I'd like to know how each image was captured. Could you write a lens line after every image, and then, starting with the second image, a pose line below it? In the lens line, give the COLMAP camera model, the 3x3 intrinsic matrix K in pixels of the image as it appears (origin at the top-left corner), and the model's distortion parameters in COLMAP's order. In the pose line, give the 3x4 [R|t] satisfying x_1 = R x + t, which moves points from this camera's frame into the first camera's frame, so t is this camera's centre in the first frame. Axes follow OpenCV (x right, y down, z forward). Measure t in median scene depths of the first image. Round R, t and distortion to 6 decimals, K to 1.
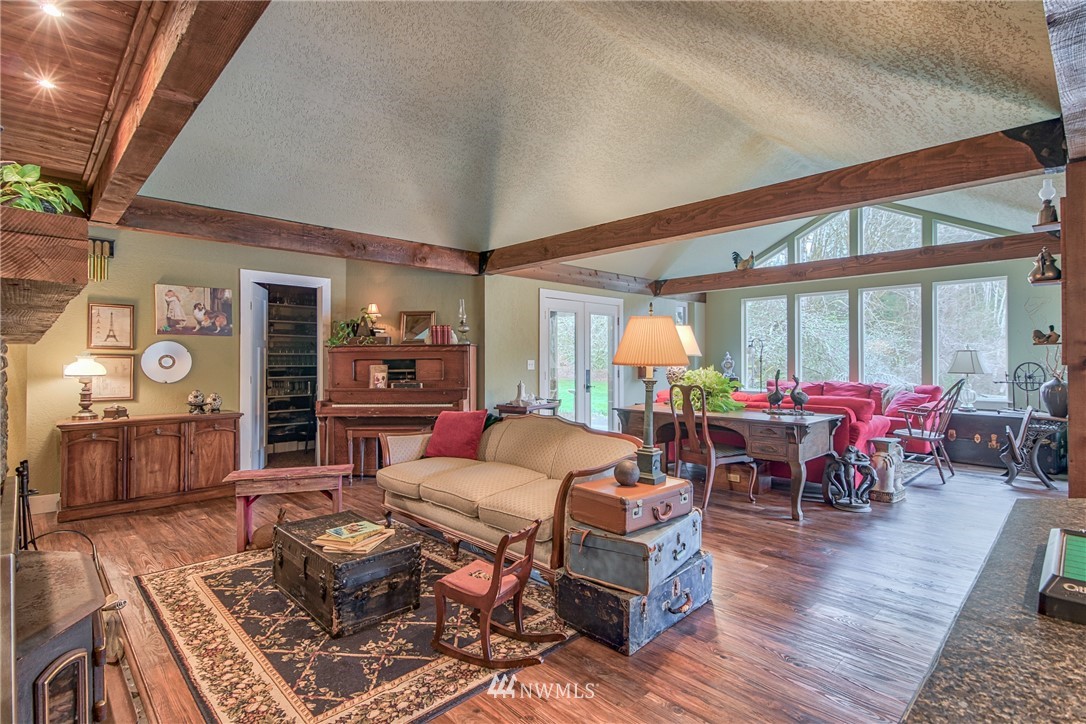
lens RADIAL K [[519.1, 0, 544.3], [0, 519.1, 358.0], [0, 0, 1]] dist [0.006011, -0.003402]
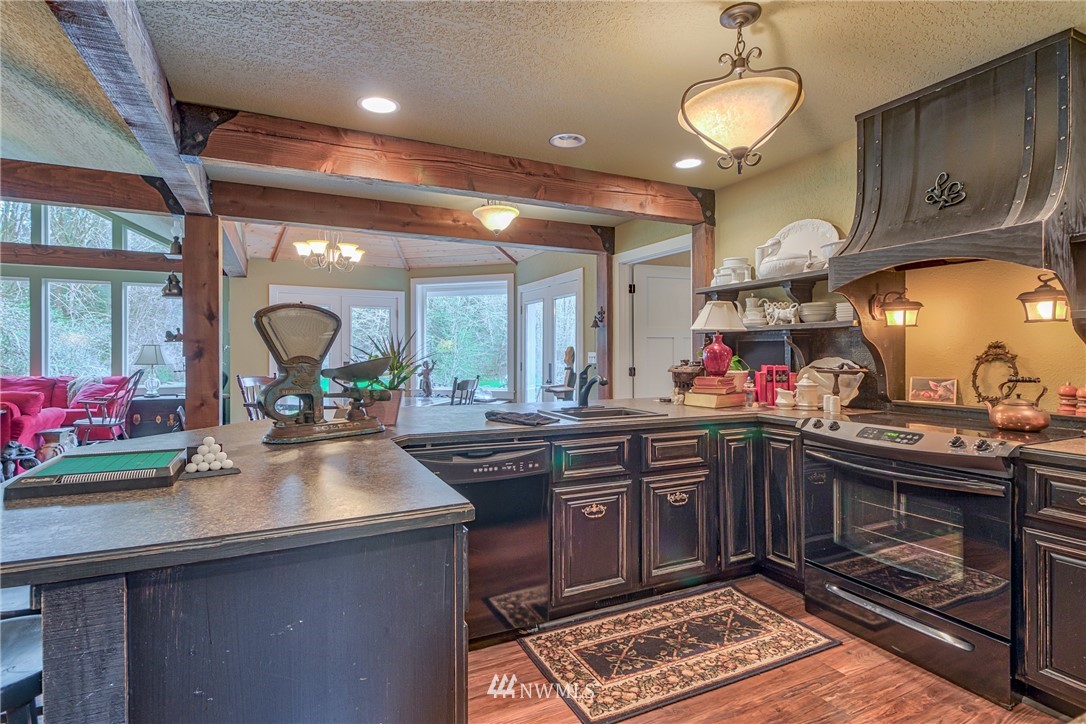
lens RADIAL K [[519.1, 0, 546.4], [0, 519.1, 354.5], [0, 0, 1]] dist [0.006011, -0.003402]
pose [[0.314079, -0.000424, 0.949397, -0.015299], [-0.005696, 0.999981, 0.002331, -0.000946], [-0.949380, -0.006139, 0.314071, -0.202806]]
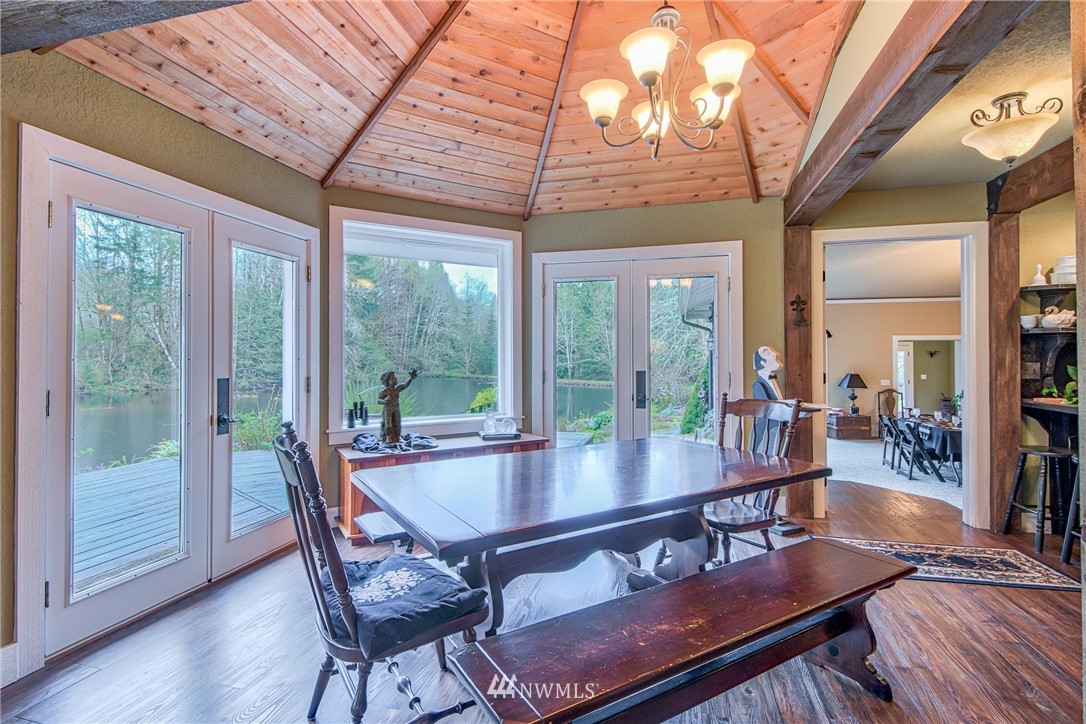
lens RADIAL K [[519.1, 0, 544.1], [0, 519.1, 360.1], [0, 0, 1]] dist [0.006011, -0.003402]
pose [[-0.526350, 0.009397, 0.850216, 1.904139], [0.002719, 0.999952, -0.009368, 0.057774], [-0.850264, -0.002620, -0.526351, 3.456802]]
